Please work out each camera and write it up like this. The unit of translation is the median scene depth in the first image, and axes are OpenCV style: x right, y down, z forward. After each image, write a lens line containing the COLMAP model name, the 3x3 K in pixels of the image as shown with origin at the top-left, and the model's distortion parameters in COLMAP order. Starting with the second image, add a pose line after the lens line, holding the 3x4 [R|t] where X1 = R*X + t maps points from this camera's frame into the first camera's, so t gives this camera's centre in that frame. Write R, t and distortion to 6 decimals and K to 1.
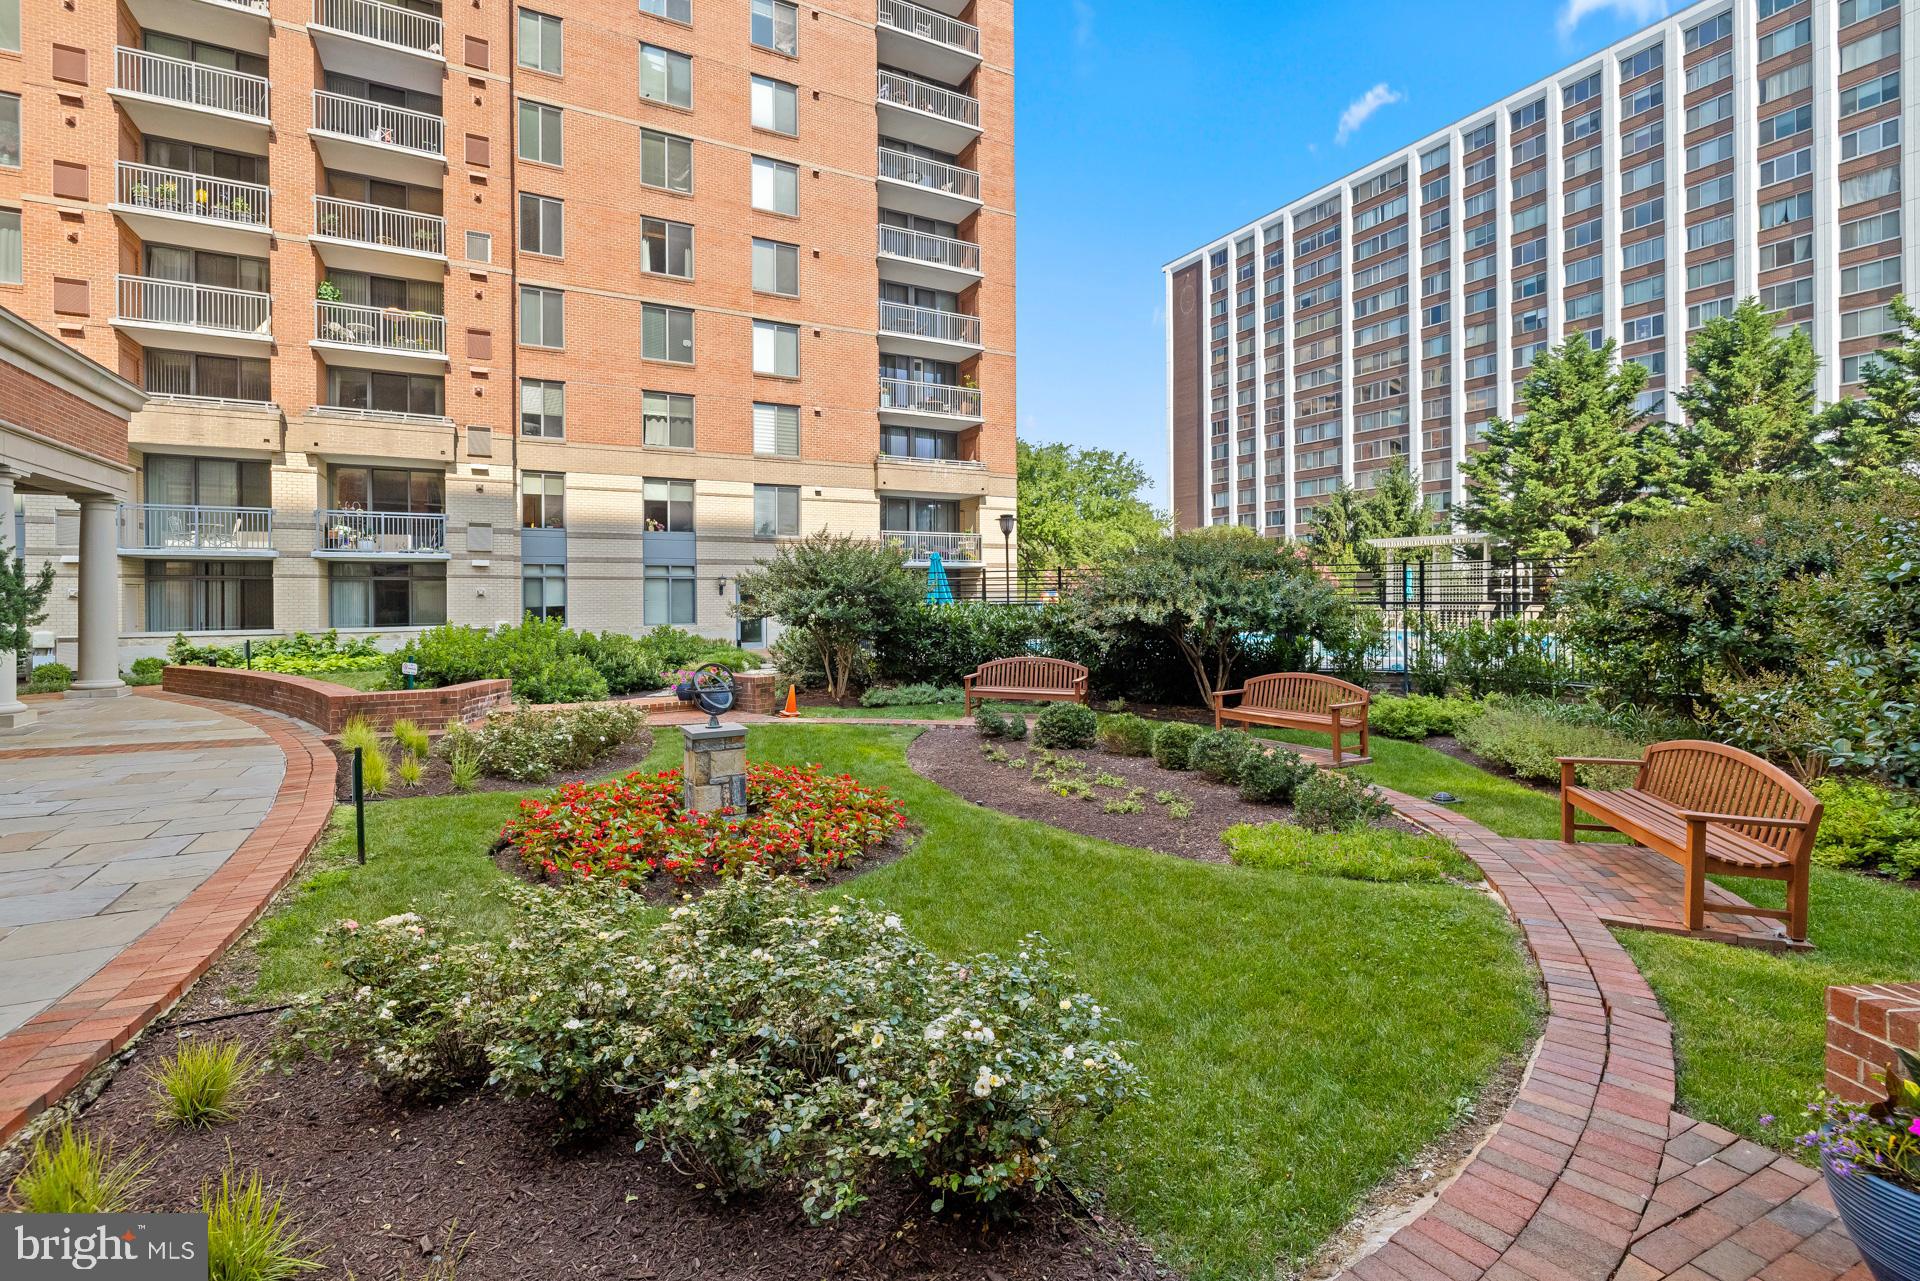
lens RADIAL K [[852.8, 0, 961.7], [0, 852.8, 594.9], [0, 0, 1]] dist [0.001793, 0.000746]
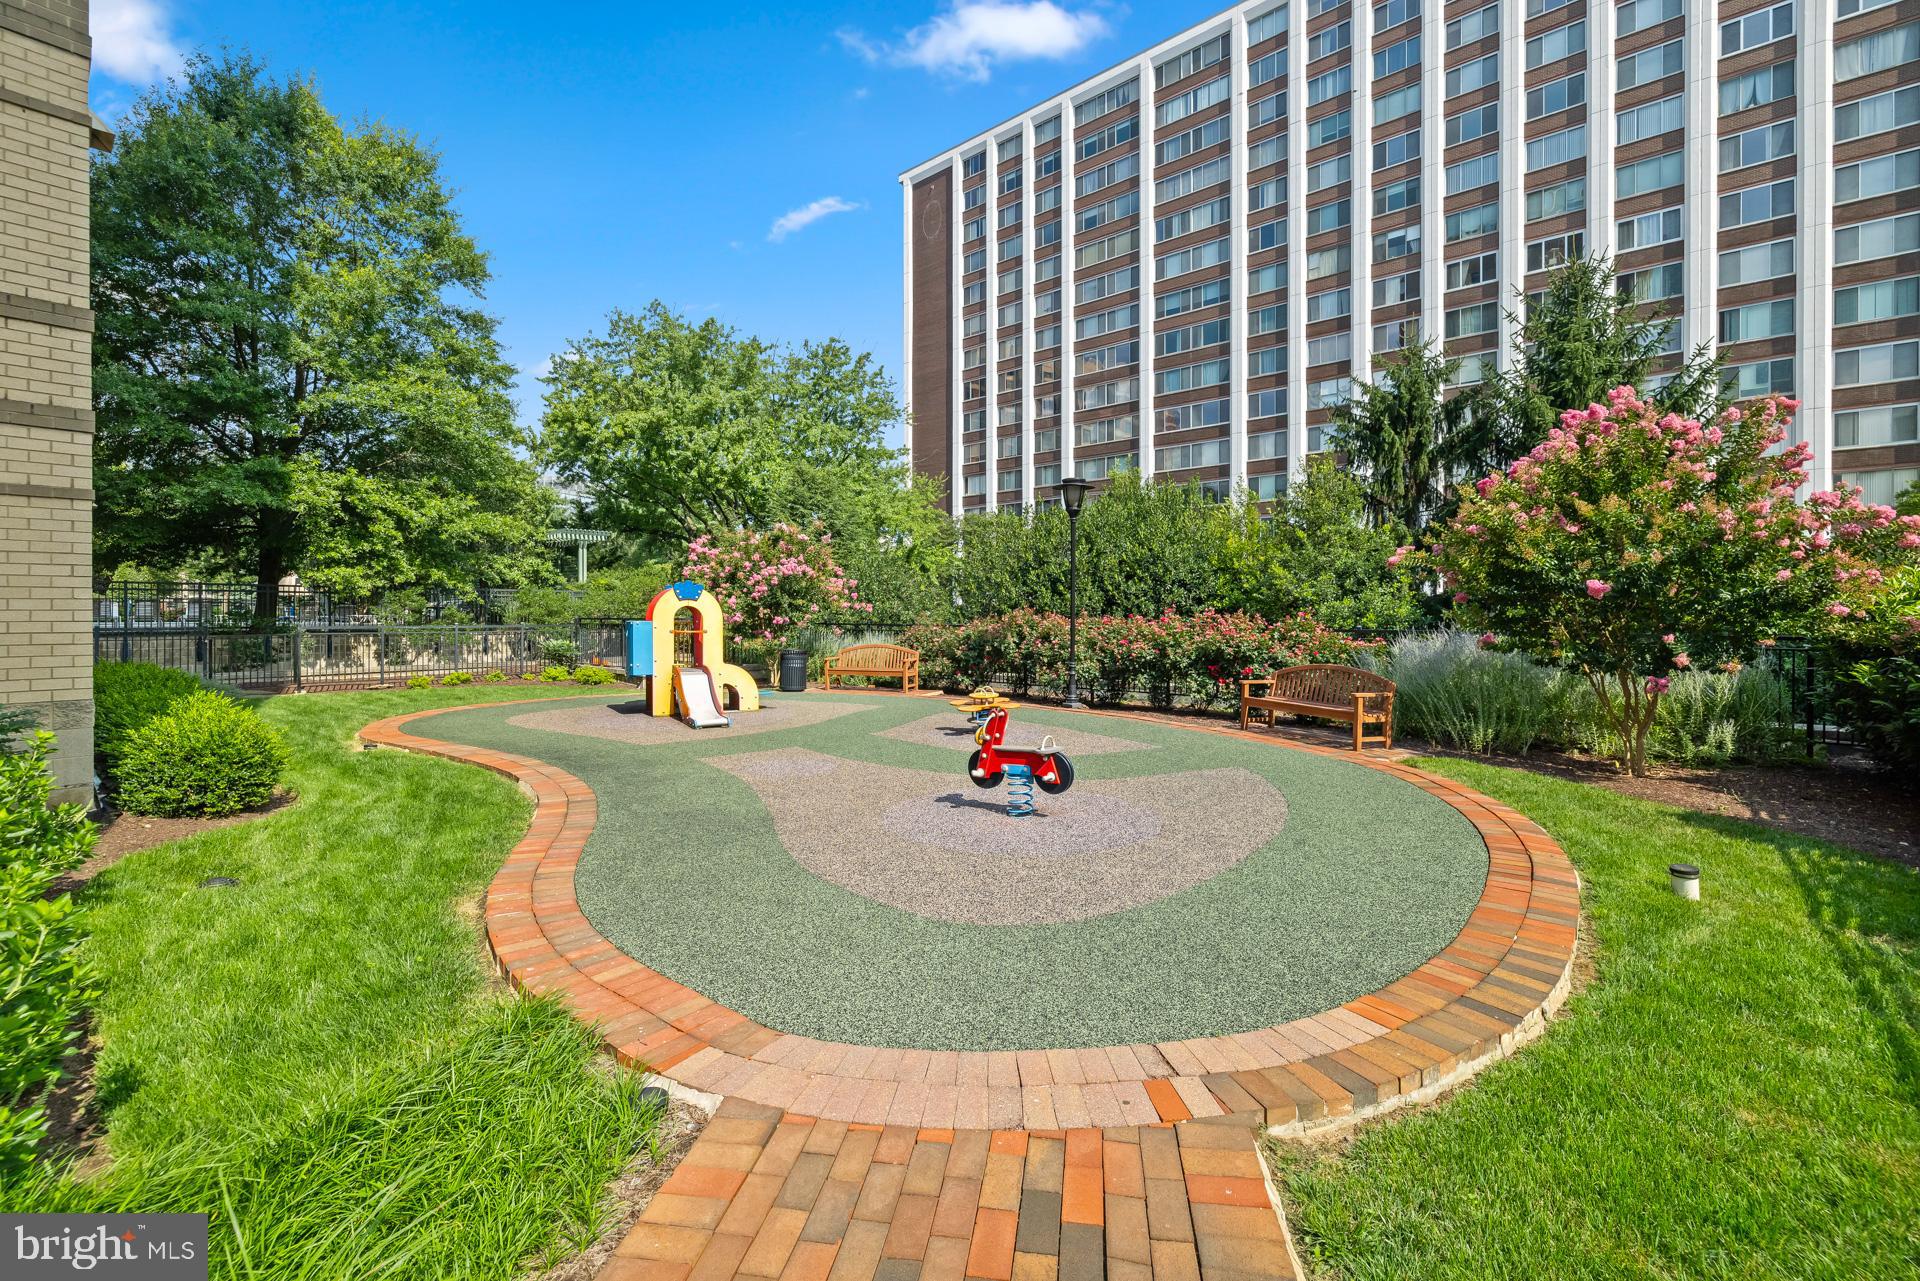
lens RADIAL K [[852.8, 0, 961.7], [0, 852.8, 594.9], [0, 0, 1]] dist [0.001793, 0.000746]
pose [[0.945990, 0.009069, 0.324070, 0.060411], [-0.003501, 0.999836, -0.017762, -0.001827], [-0.324178, 0.015668, 0.945866, 0.355554]]
